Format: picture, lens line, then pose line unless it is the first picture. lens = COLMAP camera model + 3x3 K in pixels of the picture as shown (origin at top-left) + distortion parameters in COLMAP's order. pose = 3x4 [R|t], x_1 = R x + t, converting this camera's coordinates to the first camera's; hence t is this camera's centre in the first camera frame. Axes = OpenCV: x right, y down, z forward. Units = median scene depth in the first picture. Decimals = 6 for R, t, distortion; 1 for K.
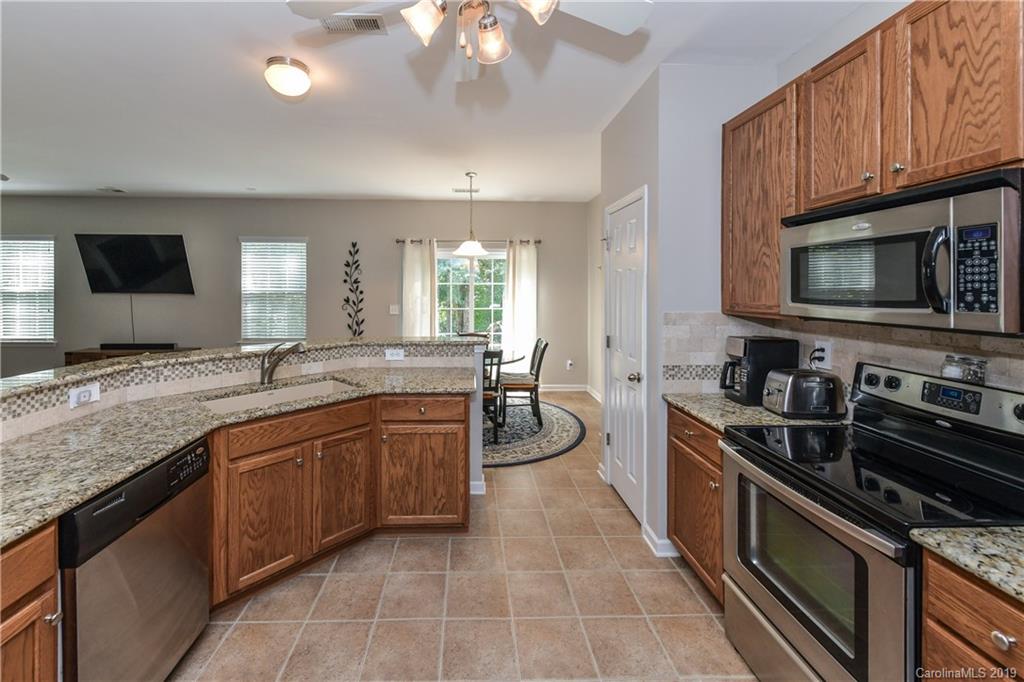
lens RADIAL K [[423.1, 0, 464.8], [0, 423.1, 286.1], [0, 0, 1]] dist [0.002592, 0.001489]
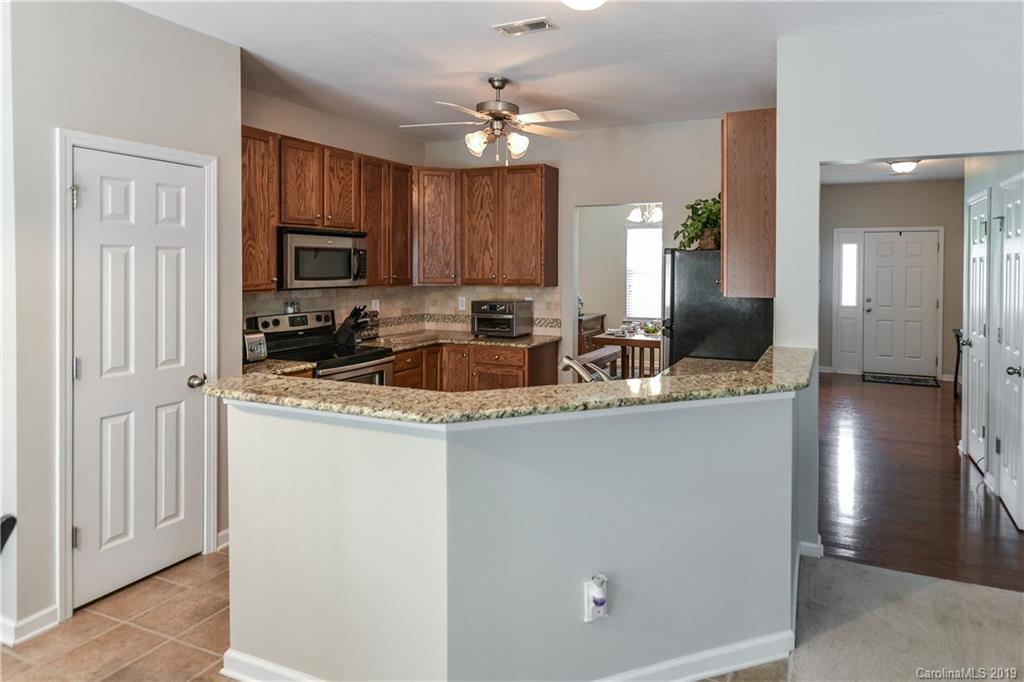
lens RADIAL K [[598.9, 0, 552.2], [0, 598.9, 274.1], [0, 0, 1]] dist [-0.018063, 0.002019]
pose [[-0.913412, -0.014326, 0.406783, -0.931303], [-0.010355, 0.999875, 0.011962, -0.020382], [-0.406904, 0.006714, -0.913446, 2.365876]]
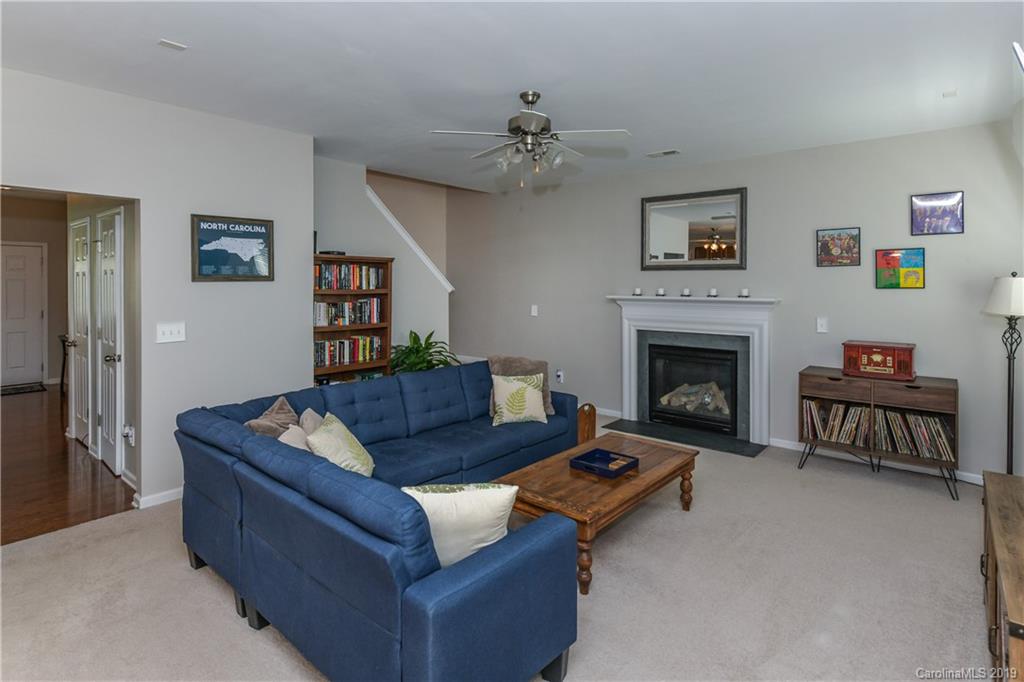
lens RADIAL K [[546.8, 0, 514.8], [0, 546.8, 282.5], [0, 0, 1]] dist [0.002713, -0.000830]
pose [[-0.644649, -0.004963, -0.764463, -0.855355], [-0.001960, 0.999986, -0.004839, -0.018188], [0.764476, -0.001621, -0.644650, 2.786459]]
